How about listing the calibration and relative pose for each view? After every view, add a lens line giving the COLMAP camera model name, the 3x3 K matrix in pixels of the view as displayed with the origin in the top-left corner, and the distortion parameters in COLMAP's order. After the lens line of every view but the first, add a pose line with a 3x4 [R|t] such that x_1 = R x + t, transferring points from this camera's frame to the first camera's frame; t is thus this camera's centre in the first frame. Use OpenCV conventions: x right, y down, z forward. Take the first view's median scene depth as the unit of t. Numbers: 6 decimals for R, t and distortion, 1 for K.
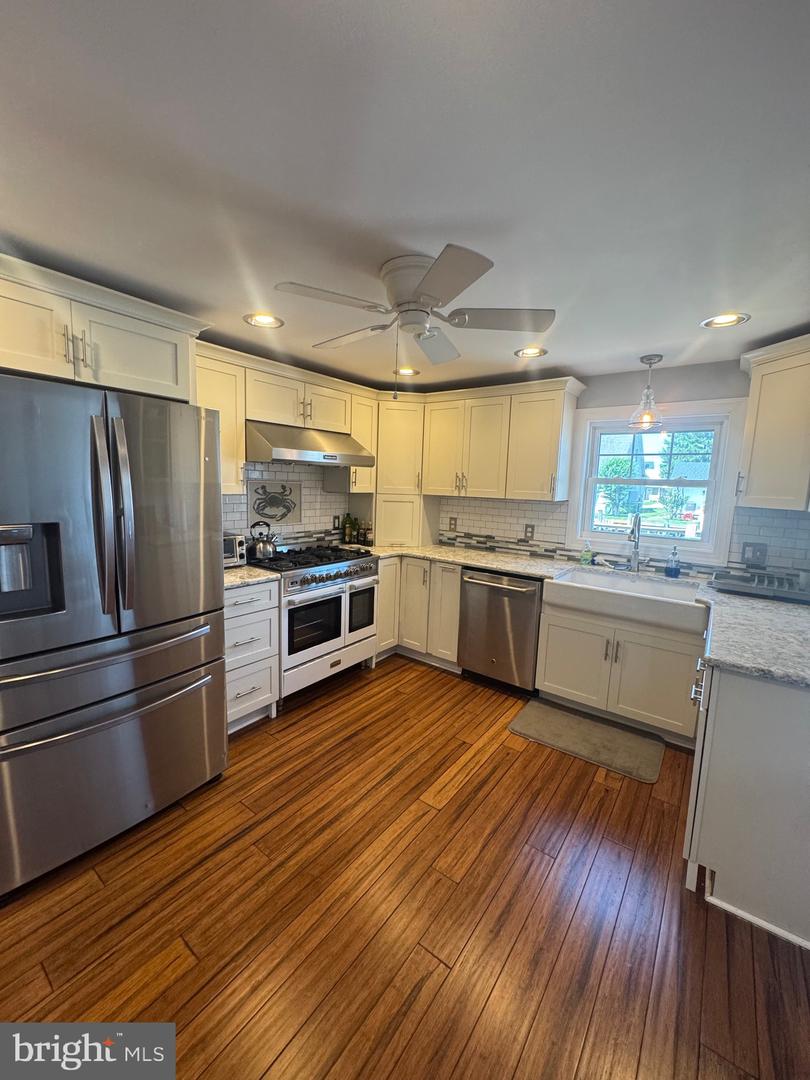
lens RADIAL K [[435.6, 0, 404.7], [0, 435.6, 537.9], [0, 0, 1]] dist [-0.001706, 0.000349]
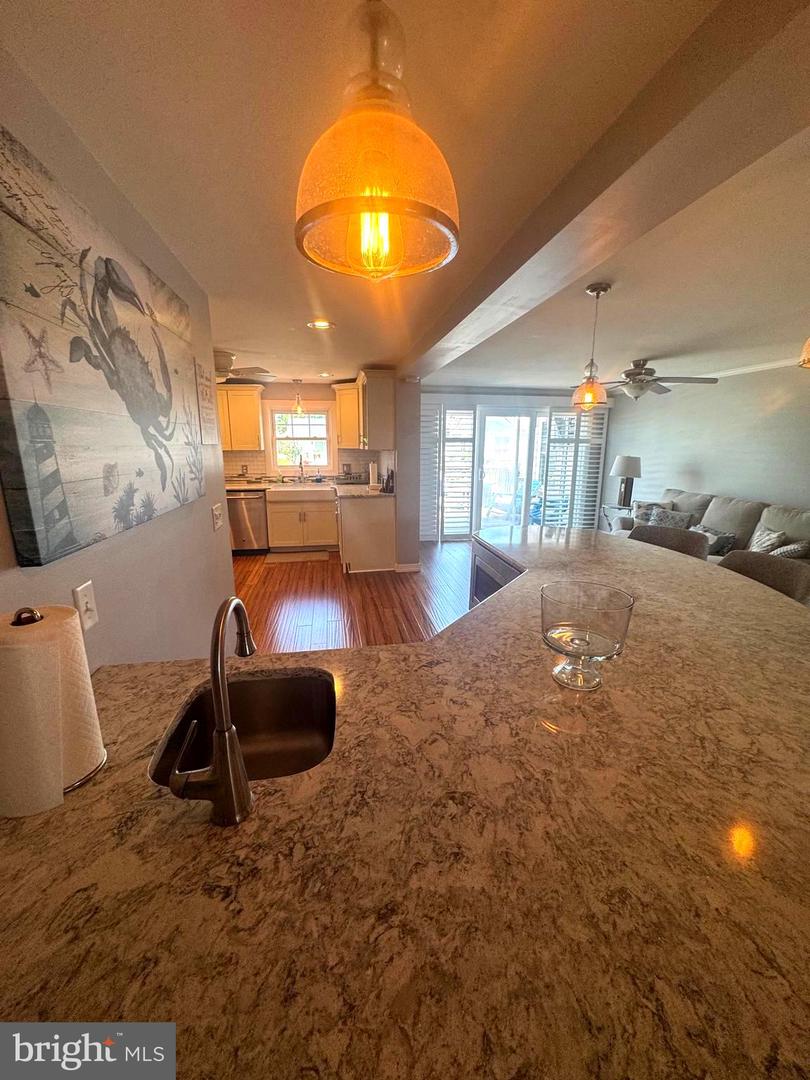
lens RADIAL K [[435.6, 0, 404.7], [0, 435.6, 537.9], [0, 0, 1]] dist [-0.001706, 0.000349]
pose [[0.688070, -0.184474, 0.701804, -0.646606], [0.114359, 0.982627, 0.146169, 0.087423], [-0.716577, -0.020317, 0.697212, -0.801276]]
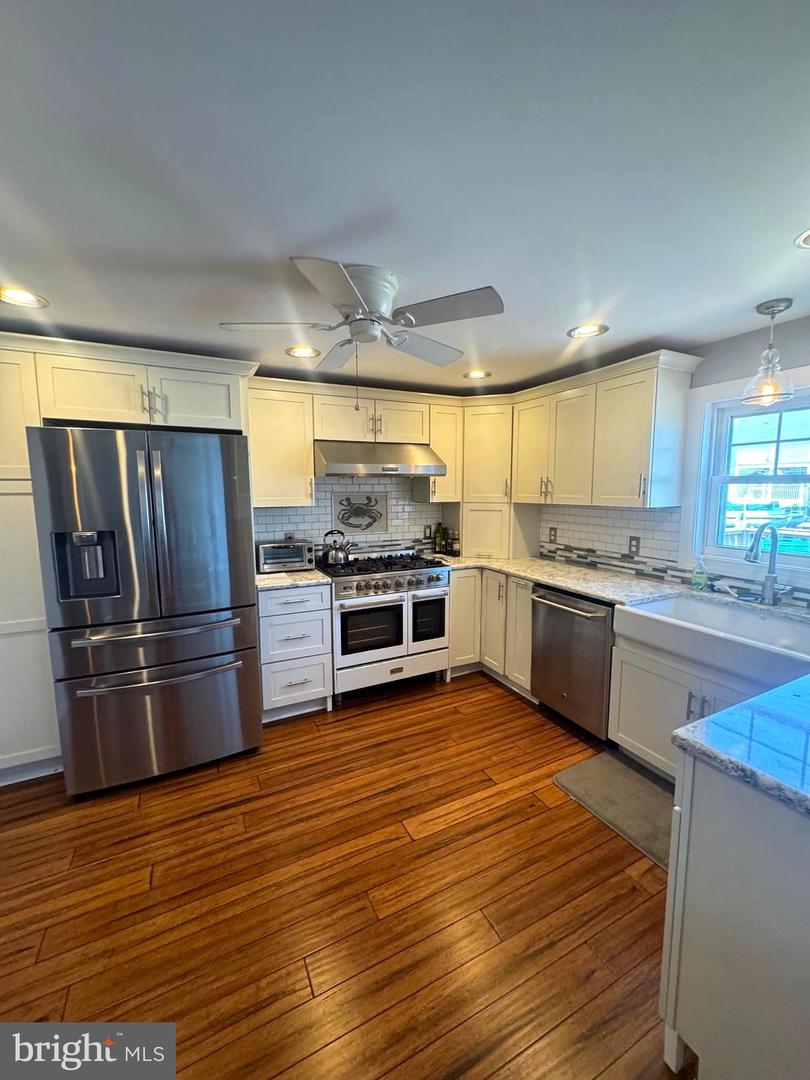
lens RADIAL K [[435.6, 0, 404.7], [0, 435.6, 537.9], [0, 0, 1]] dist [-0.001706, 0.000349]
pose [[0.893271, 0.015999, -0.449234, 0.317638], [-0.024894, 0.999593, -0.013901, -0.007691], [0.448829, 0.023600, 0.893306, 0.093735]]
